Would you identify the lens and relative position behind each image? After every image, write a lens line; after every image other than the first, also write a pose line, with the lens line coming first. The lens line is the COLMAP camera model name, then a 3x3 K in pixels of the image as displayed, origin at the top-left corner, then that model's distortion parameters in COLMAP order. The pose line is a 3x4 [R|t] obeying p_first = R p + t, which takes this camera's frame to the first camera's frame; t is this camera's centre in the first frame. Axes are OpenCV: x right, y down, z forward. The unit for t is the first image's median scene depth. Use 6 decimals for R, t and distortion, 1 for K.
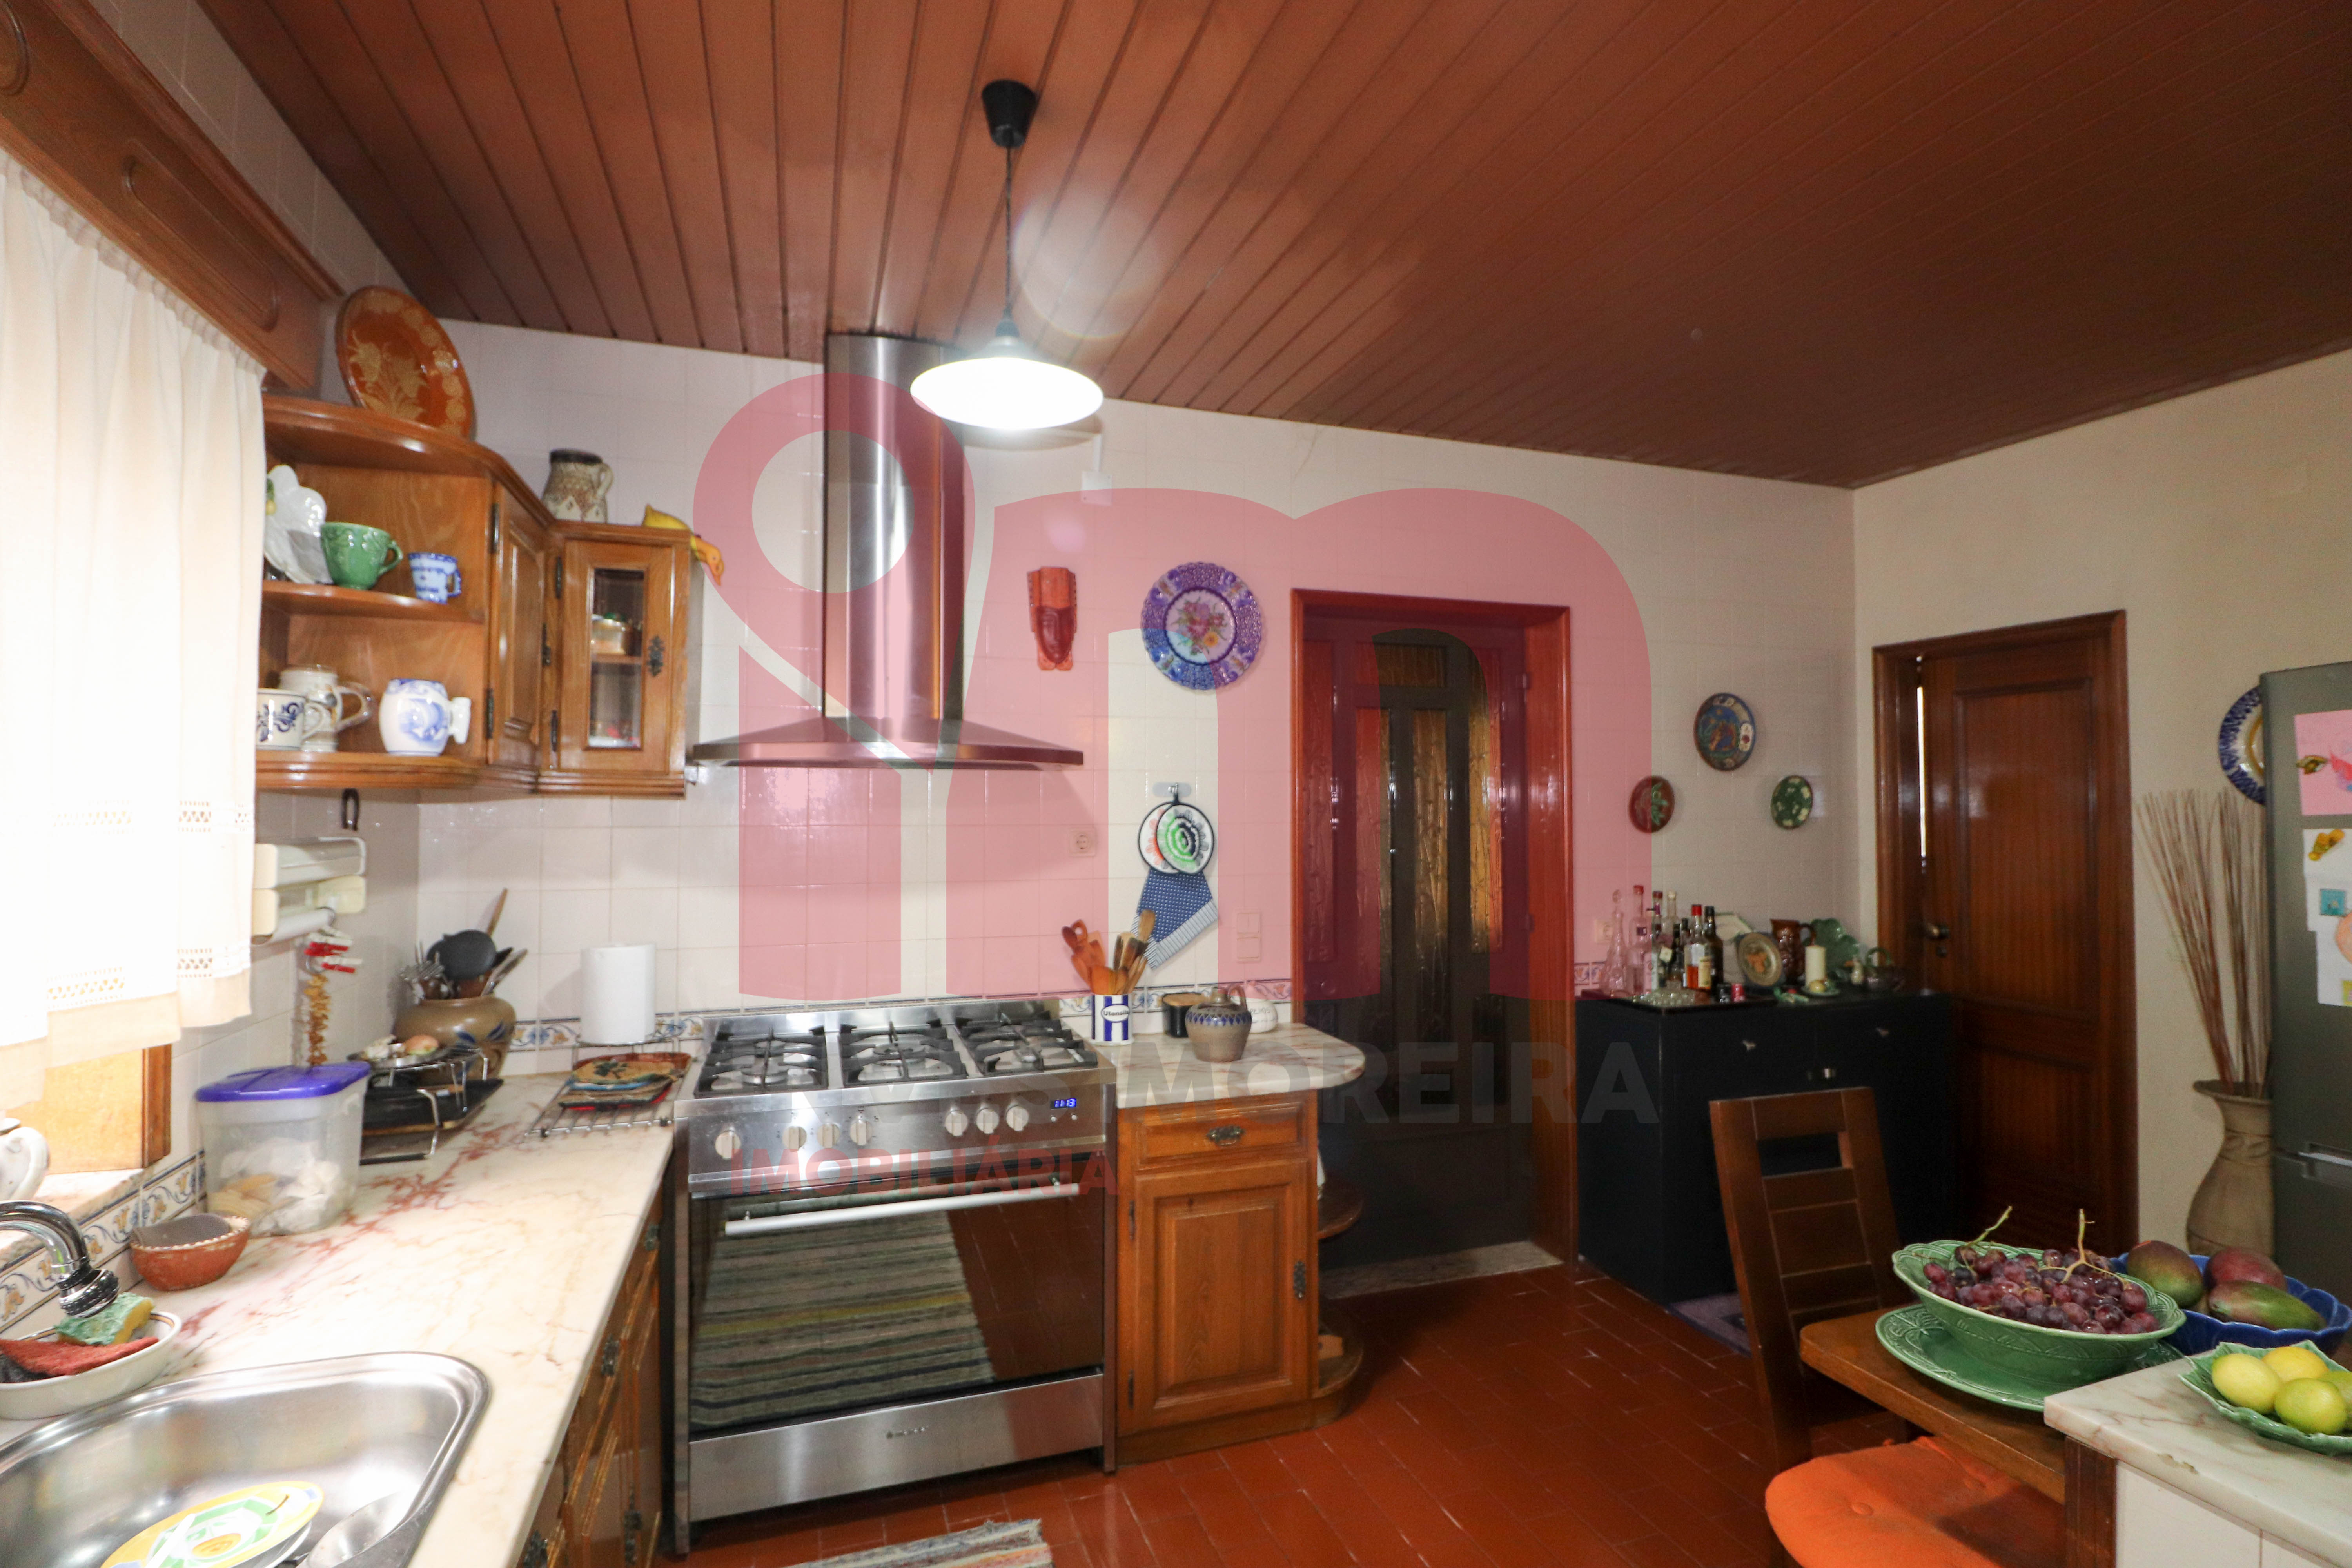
lens RADIAL K [[1074.0, 0, 1167.6], [0, 1074.0, 772.4], [0, 0, 1]] dist [-0.004747, -0.011368]
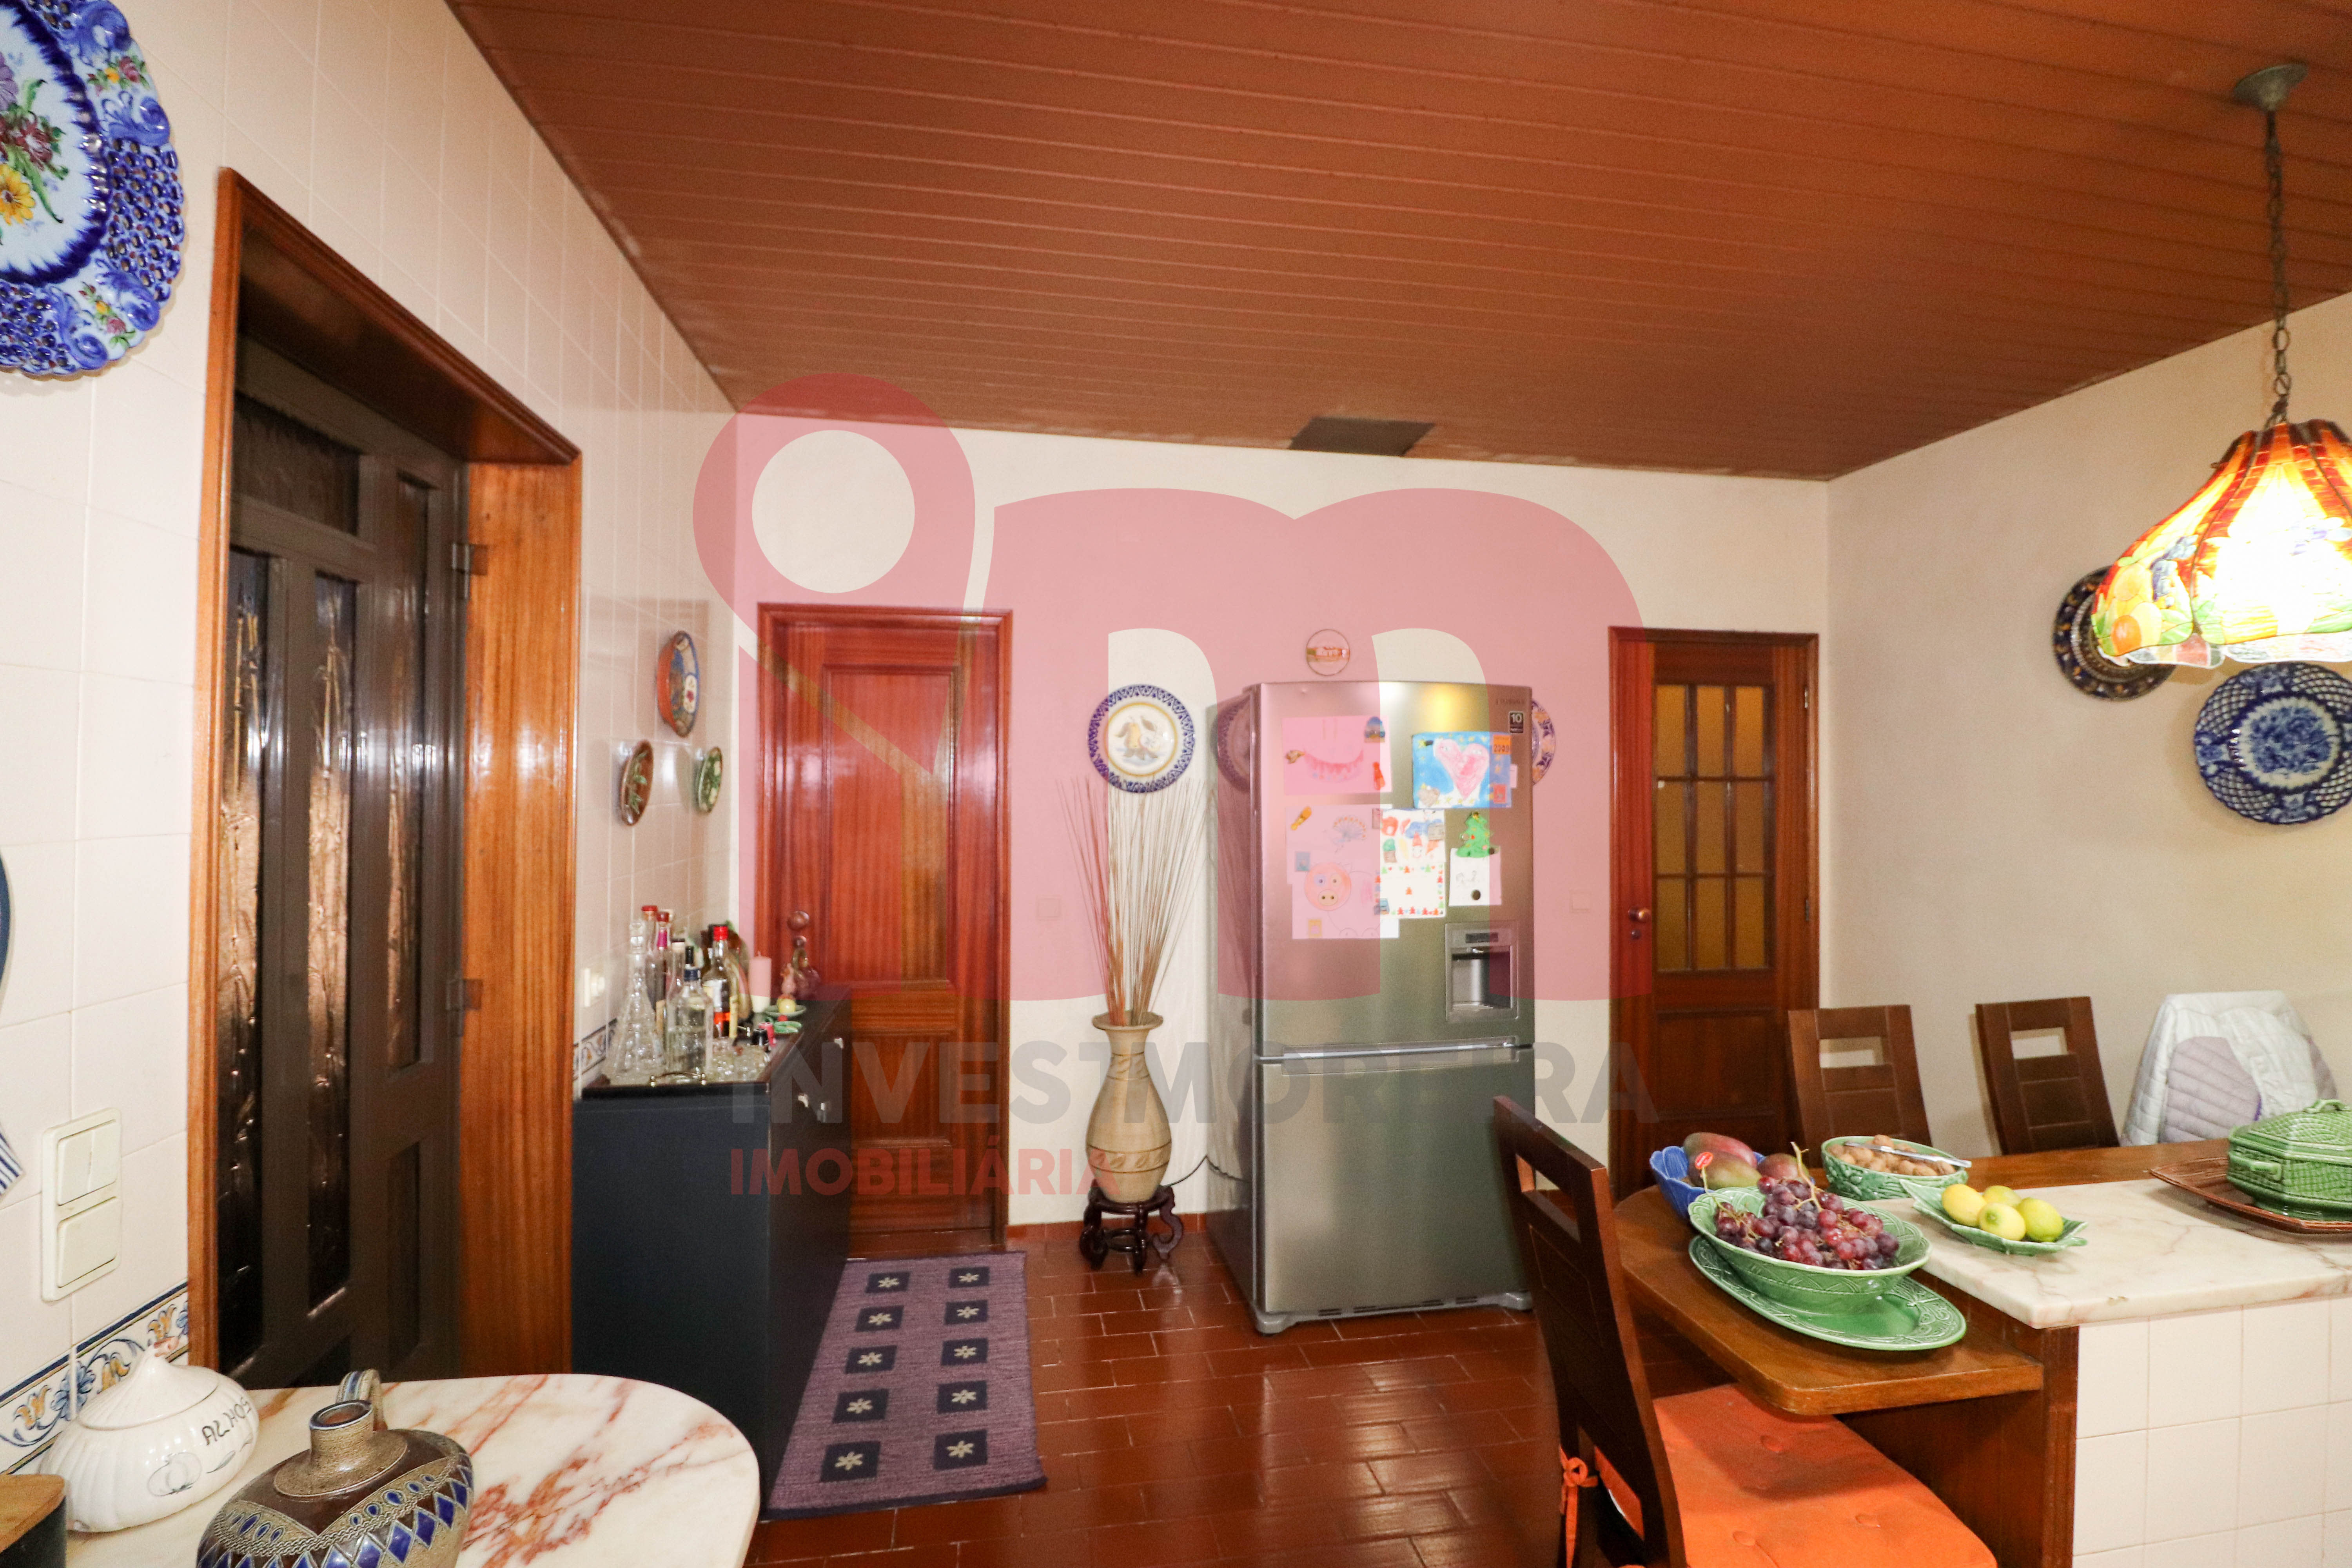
lens RADIAL K [[1074.0, 0, 1167.6], [0, 1074.0, 772.4], [0, 0, 1]] dist [-0.004747, -0.011368]
pose [[0.165631, 0.012914, 0.986103, -0.174802], [-0.036309, 0.999316, -0.006988, 0.018666], [-0.985519, -0.034647, 0.165986, 0.649801]]
